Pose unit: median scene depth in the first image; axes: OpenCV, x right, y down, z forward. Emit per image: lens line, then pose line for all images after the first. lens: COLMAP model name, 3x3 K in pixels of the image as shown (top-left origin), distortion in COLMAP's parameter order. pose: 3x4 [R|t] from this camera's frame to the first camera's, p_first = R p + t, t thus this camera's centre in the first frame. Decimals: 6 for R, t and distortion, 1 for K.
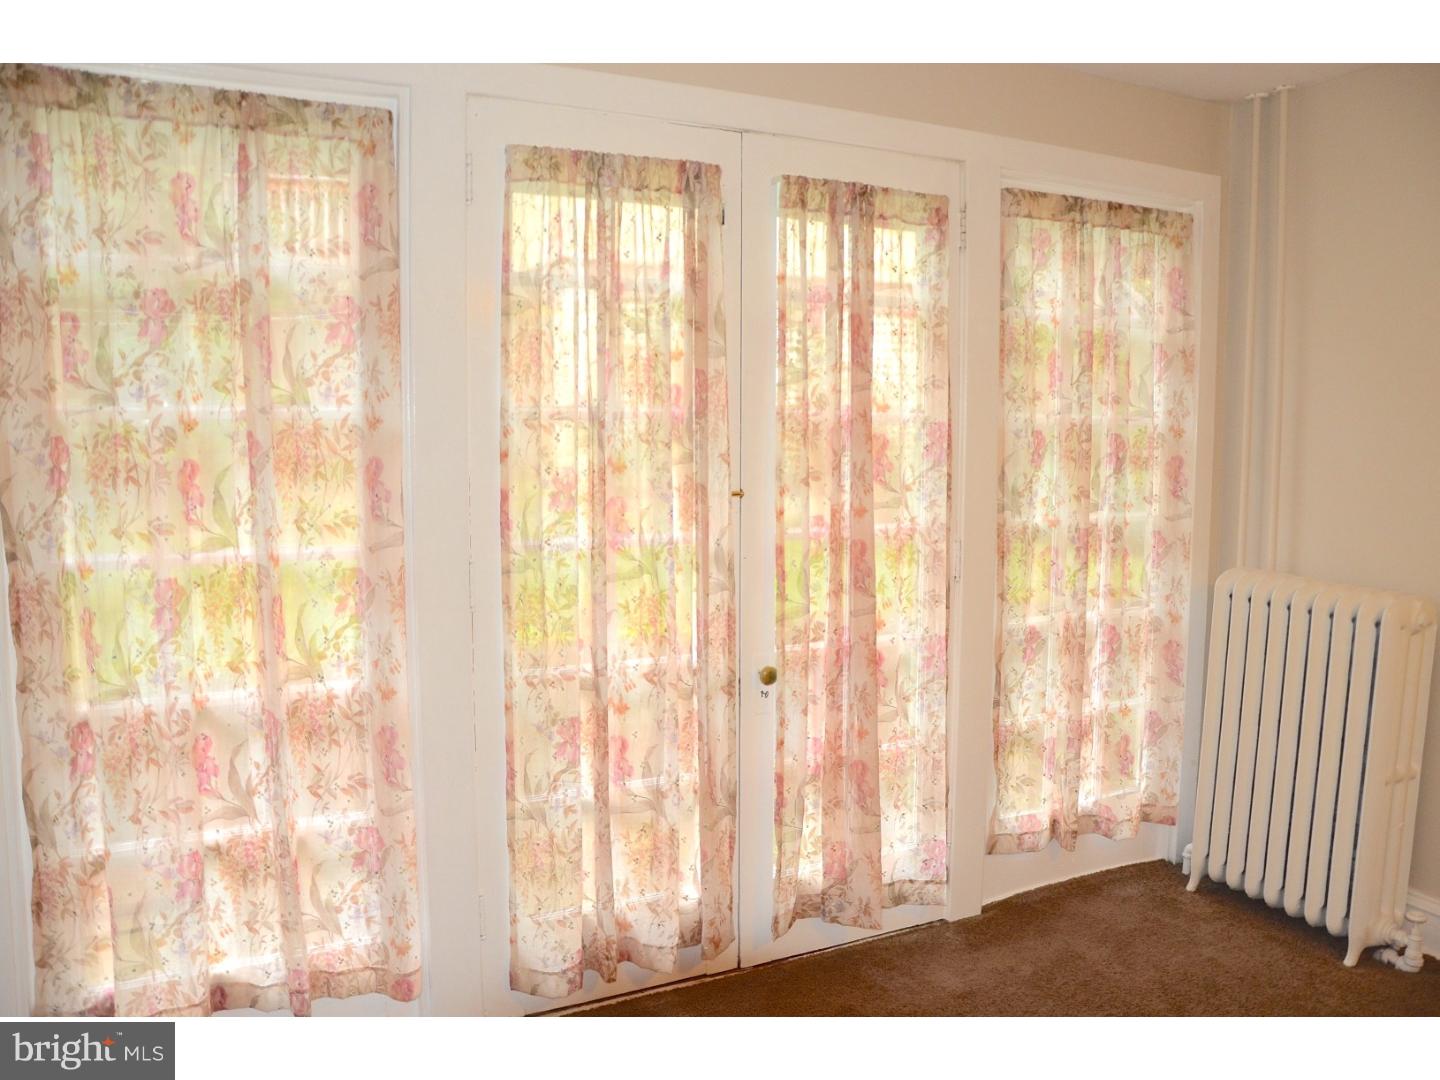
lens RADIAL K [[1144.9, 0, 720.0], [0, 1144.9, 540.0], [0, 0, 1]] dist [-0.145636, 0.126338]
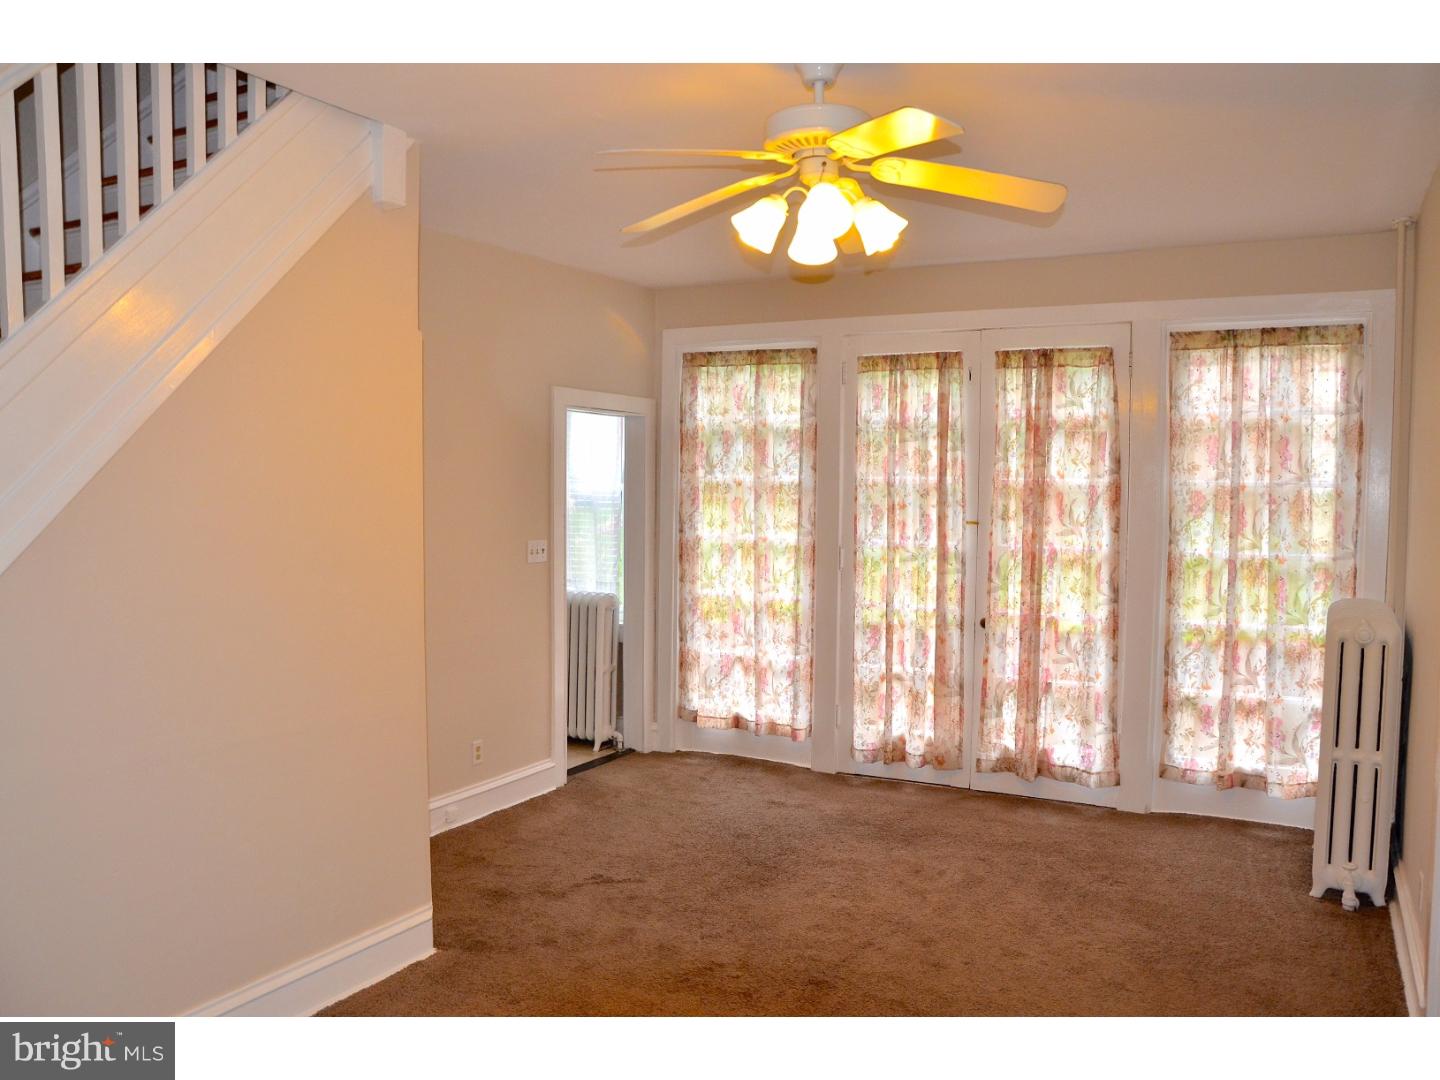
lens RADIAL K [[1144.9, 0, 720.0], [0, 1144.9, 540.0], [0, 0, 1]] dist [-0.145636, 0.126338]
pose [[0.558234, 0.043742, -0.828530, 1.392102], [-0.088152, 0.996084, -0.006806, 0.038531], [0.824987, 0.076836, 0.559904, -0.398217]]
